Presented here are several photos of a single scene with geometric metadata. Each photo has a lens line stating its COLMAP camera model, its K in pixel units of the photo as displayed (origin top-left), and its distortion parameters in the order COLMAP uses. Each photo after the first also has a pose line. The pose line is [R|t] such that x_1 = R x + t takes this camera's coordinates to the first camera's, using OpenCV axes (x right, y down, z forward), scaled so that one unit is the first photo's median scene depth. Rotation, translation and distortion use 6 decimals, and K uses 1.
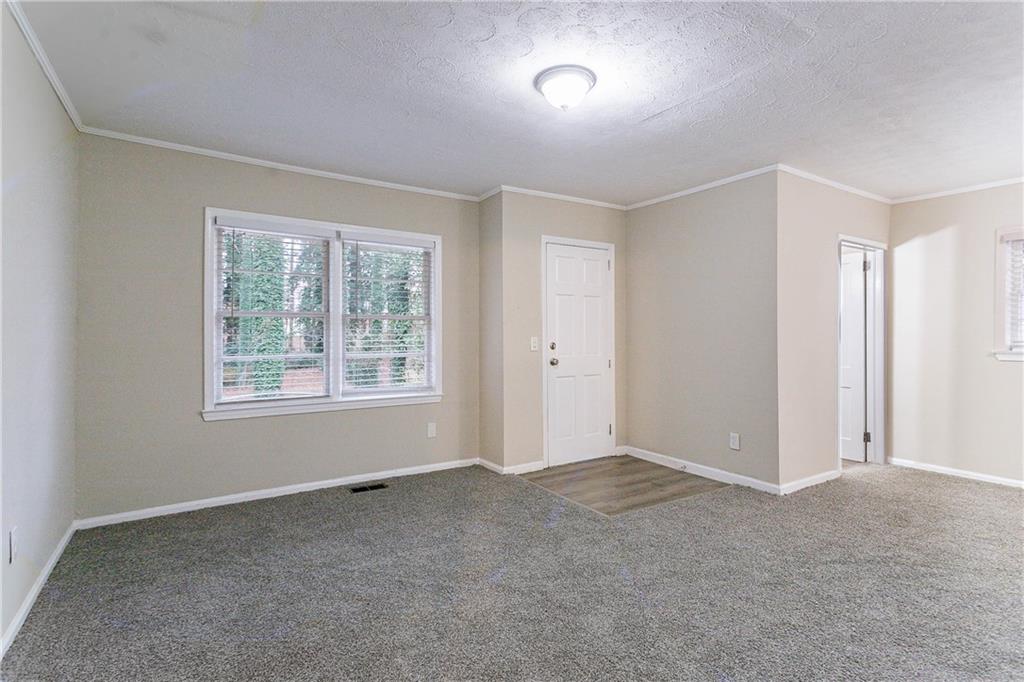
lens RADIAL K [[490.6, 0, 508.4], [0, 490.6, 332.3], [0, 0, 1]] dist [0.005909, 0.001253]
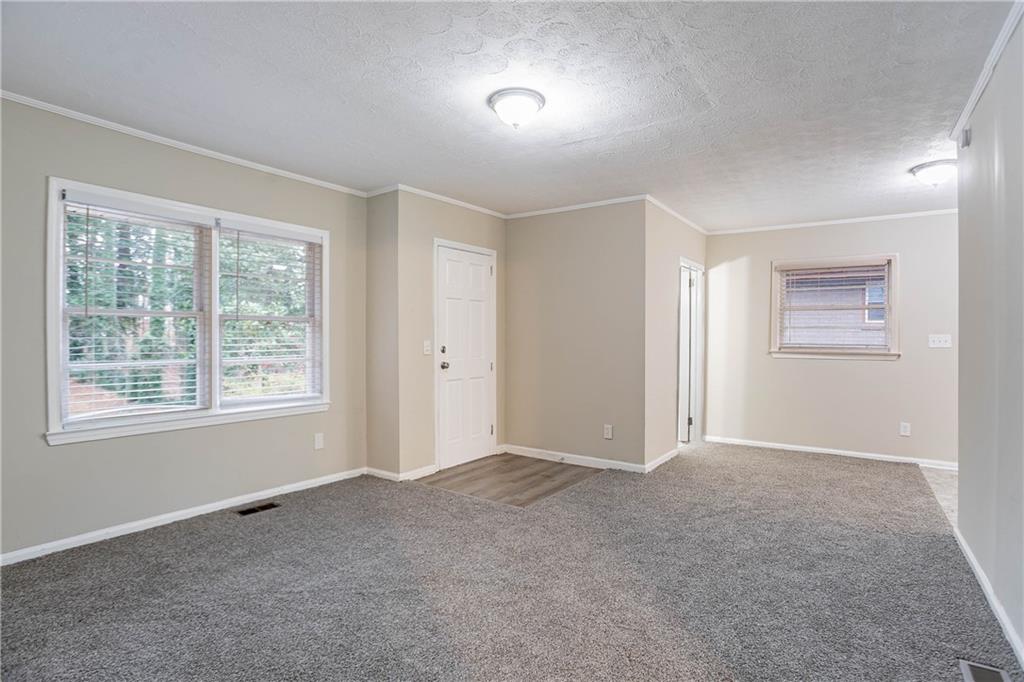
lens RADIAL K [[506.8, 0, 512.0], [0, 506.8, 341.0], [0, 0, 1]] dist [-0.070735, 0.028586]
pose [[0.929009, 0.000382, 0.370056, -0.185822], [-0.004552, 0.999936, 0.010396, -0.000643], [-0.370029, -0.011342, 0.928951, -0.006926]]
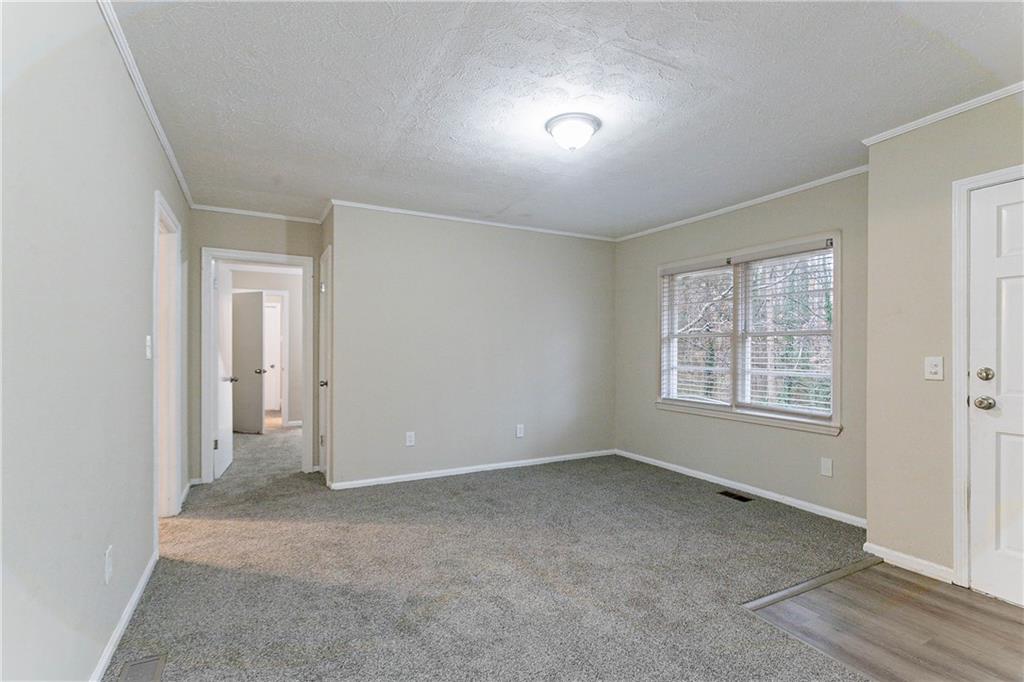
lens RADIAL K [[487.9, 0, 514.6], [0, 487.9, 351.2], [0, 0, 1]] dist [0.002236, 0.000444]
pose [[-0.089385, 0.005109, -0.995984, 0.789020], [0.004711, 0.999978, 0.004707, -0.003030], [0.995986, -0.004271, -0.089407, 0.609325]]
